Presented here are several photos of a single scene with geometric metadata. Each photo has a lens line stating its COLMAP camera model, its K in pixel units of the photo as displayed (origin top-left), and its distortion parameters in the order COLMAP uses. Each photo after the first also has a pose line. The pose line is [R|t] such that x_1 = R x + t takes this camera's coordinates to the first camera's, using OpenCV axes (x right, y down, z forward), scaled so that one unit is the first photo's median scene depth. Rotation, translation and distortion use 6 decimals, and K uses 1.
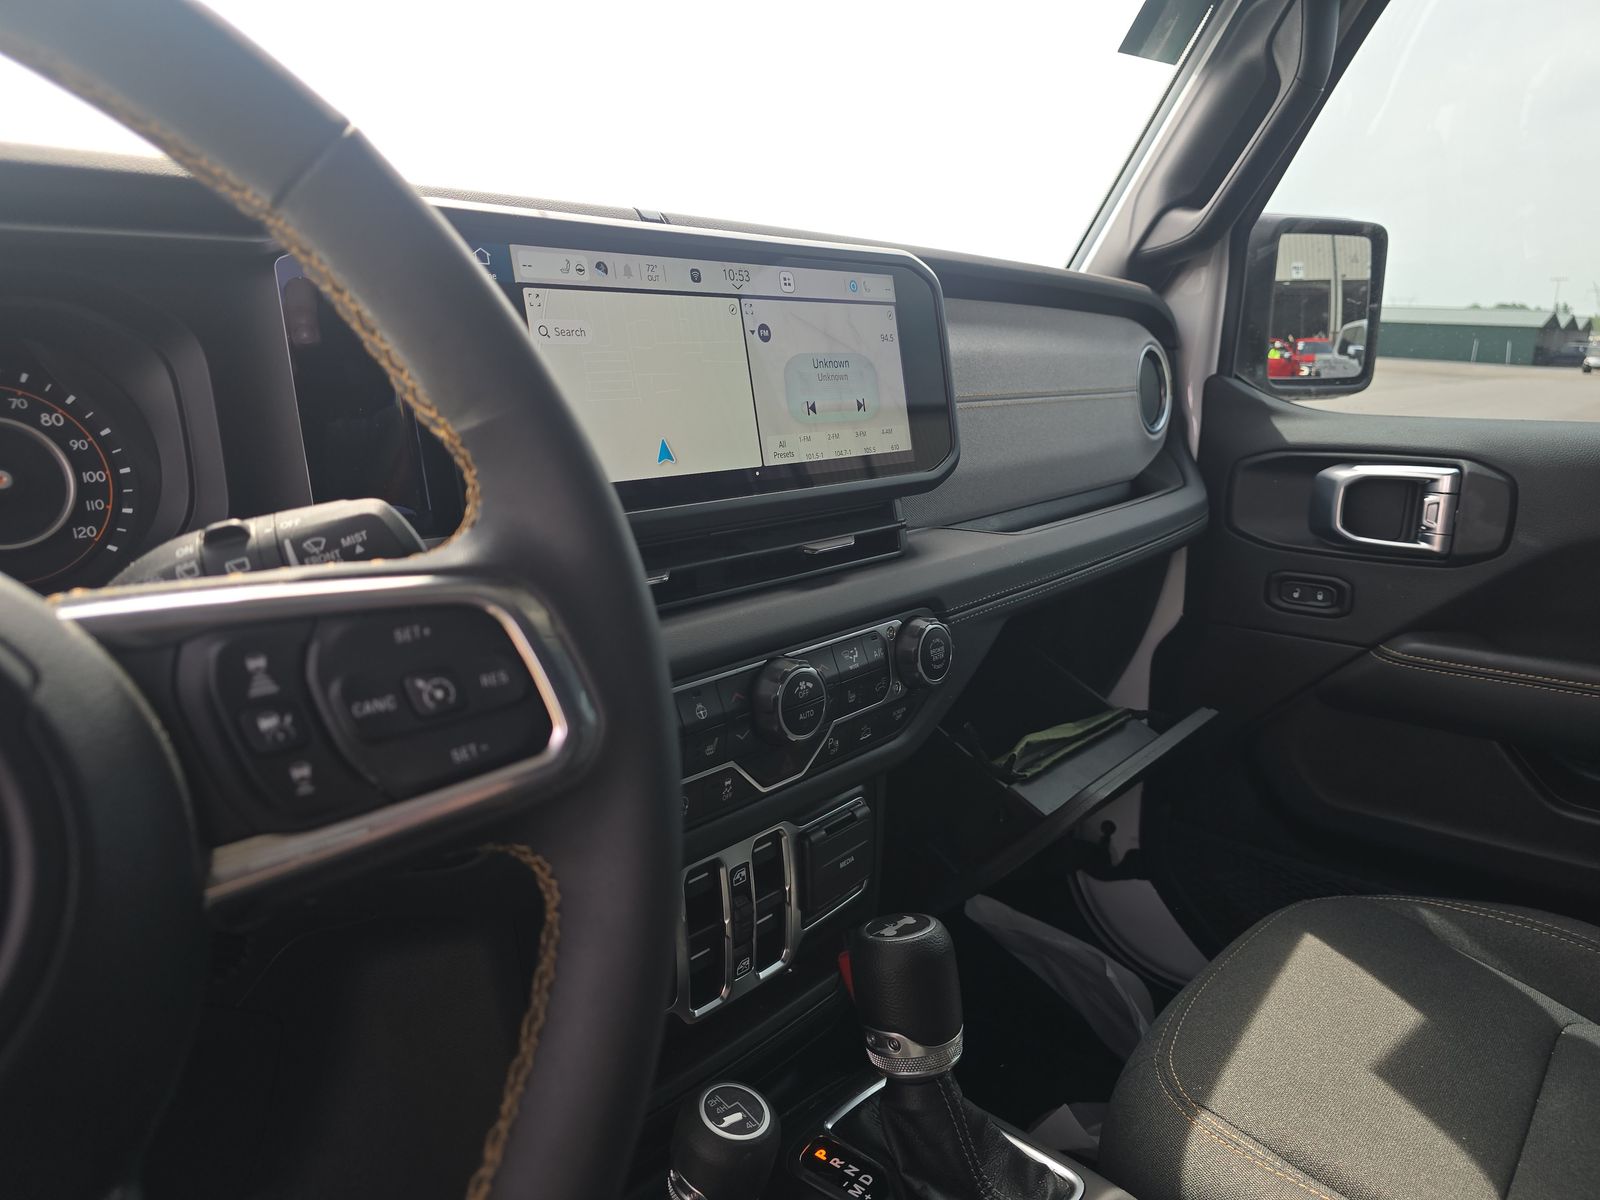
lens RADIAL K [[1046.5, 0, 802.8], [0, 1046.5, 622.5], [0, 0, 1]] dist [0.002890, -0.018486]
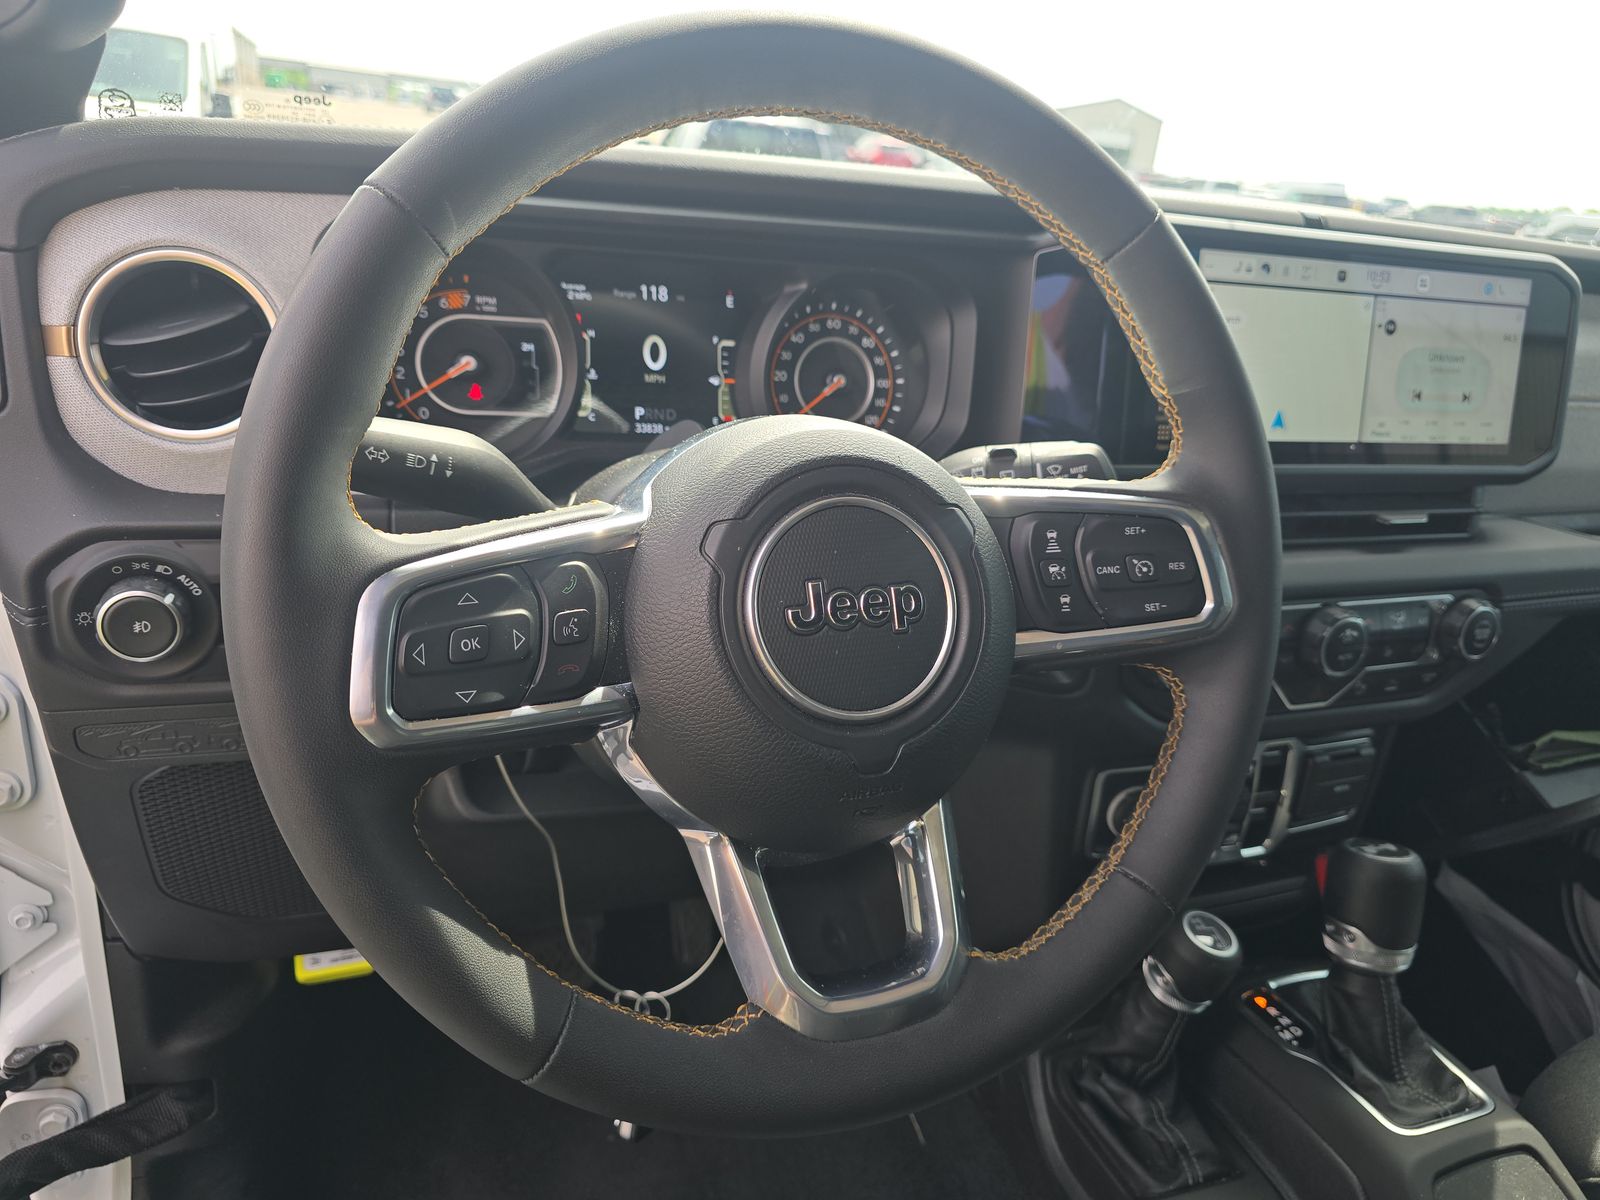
lens RADIAL K [[1046.5, 0, 802.8], [0, 1046.5, 622.5], [0, 0, 1]] dist [0.002890, -0.018486]
pose [[0.880127, 0.235677, -0.412108, -0.057315], [-0.196357, 0.971058, 0.135978, 0.011309], [0.432228, -0.038757, 0.900931, -0.344126]]
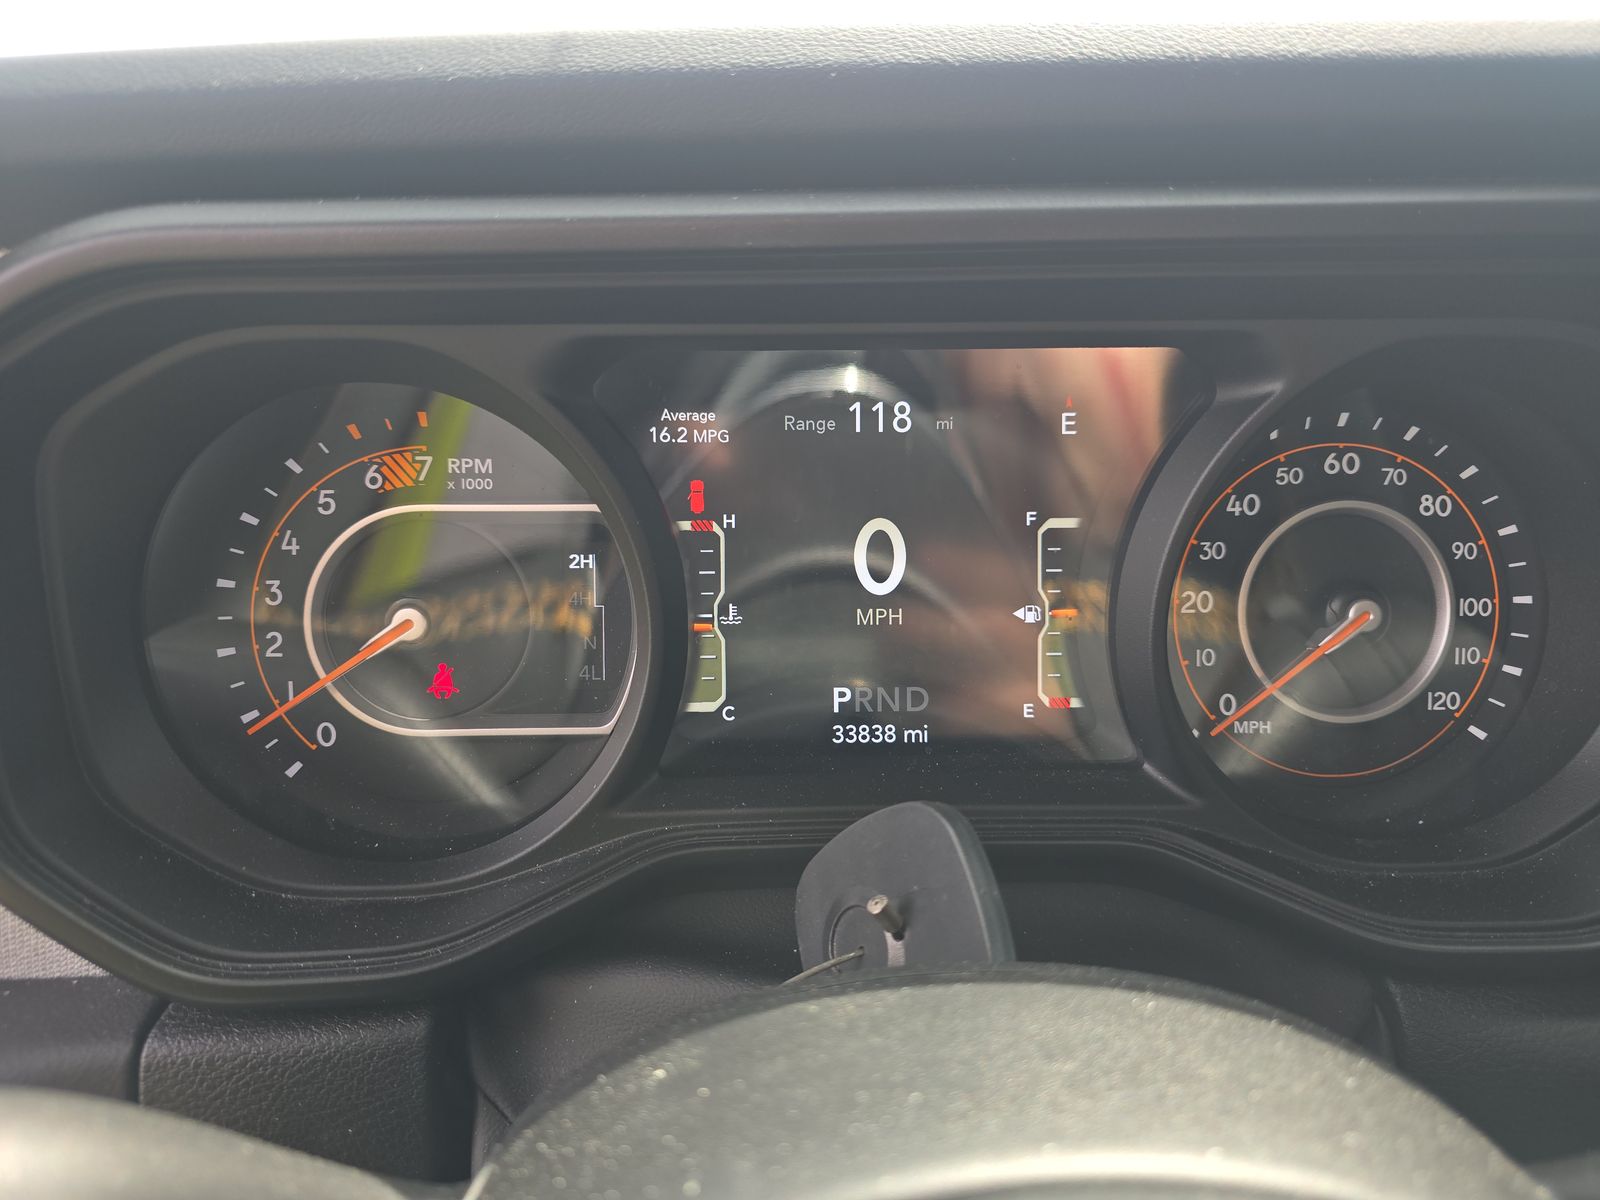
lens RADIAL K [[1065.5, 0, 795.6], [0, 1065.5, 597.7], [0, 0, 1]] dist [-0.001329, -0.003107]
pose [[0.693133, 0.221255, -0.686013, -0.422998], [-0.174923, 0.974907, 0.137692, -0.126665], [0.699263, 0.024560, 0.714442, 0.242989]]
